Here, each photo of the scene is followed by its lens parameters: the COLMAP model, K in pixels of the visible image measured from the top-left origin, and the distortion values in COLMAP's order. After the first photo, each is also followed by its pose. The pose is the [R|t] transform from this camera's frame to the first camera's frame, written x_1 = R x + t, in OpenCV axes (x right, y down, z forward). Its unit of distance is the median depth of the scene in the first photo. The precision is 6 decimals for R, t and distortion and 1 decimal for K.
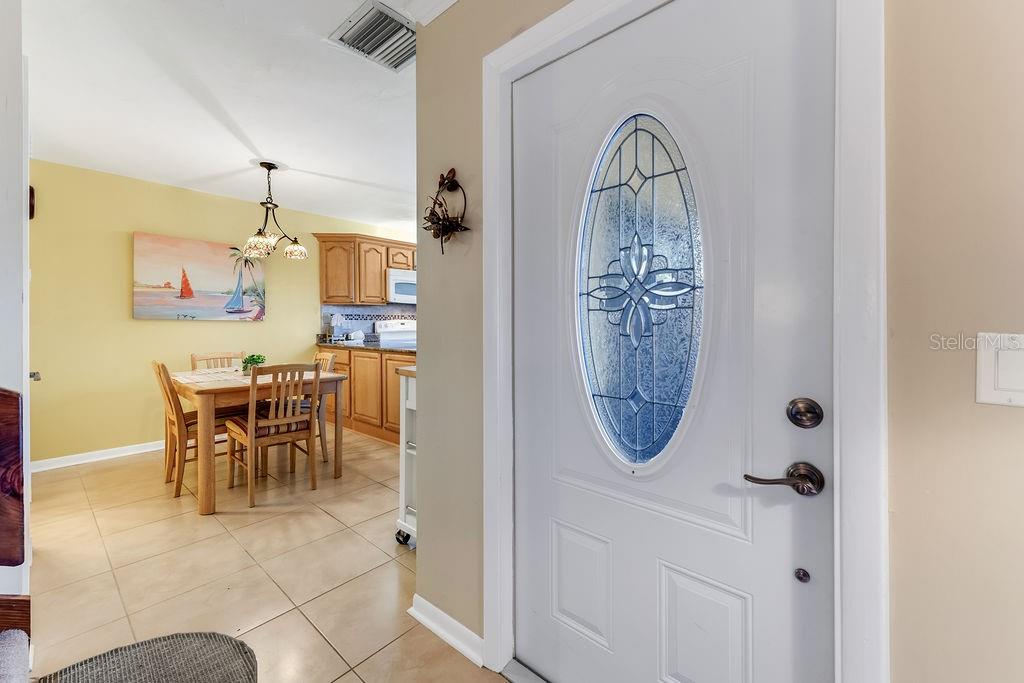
lens RADIAL K [[413.7, 0, 532.2], [0, 413.7, 320.6], [0, 0, 1]] dist [0.001893, 0.000192]
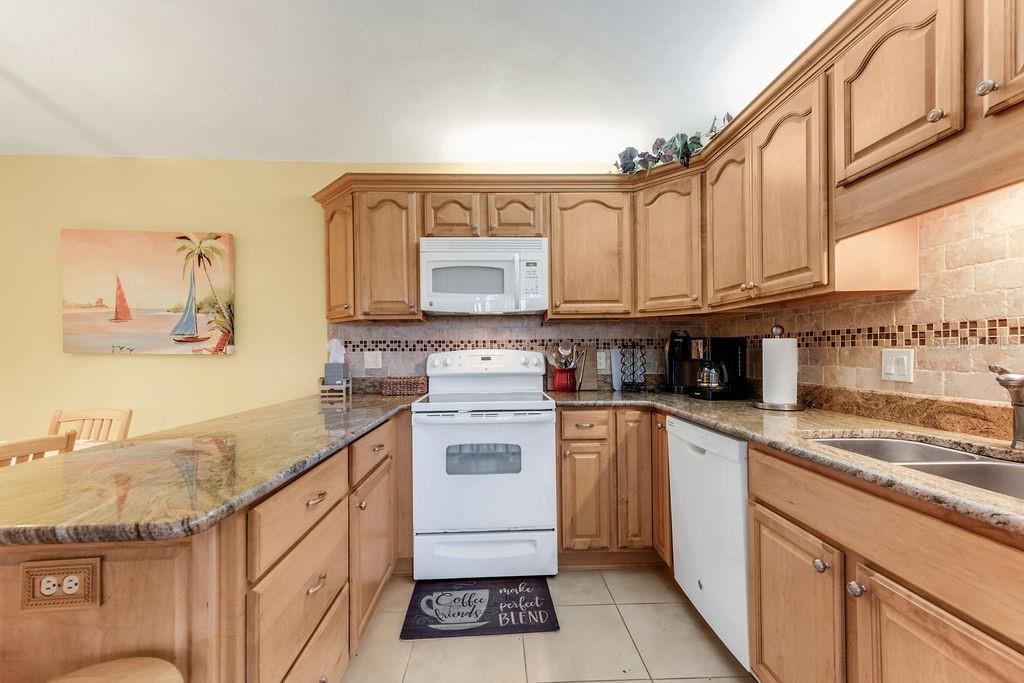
lens RADIAL K [[413.4, 0, 511.2], [0, 413.4, 345.6], [0, 0, 1]] dist [0.011881, 0.000024]
pose [[0.665258, -0.009695, -0.746551, 0.068472], [0.009677, 0.999944, -0.004362, -0.005682], [0.746551, -0.004323, 0.665314, 0.917667]]
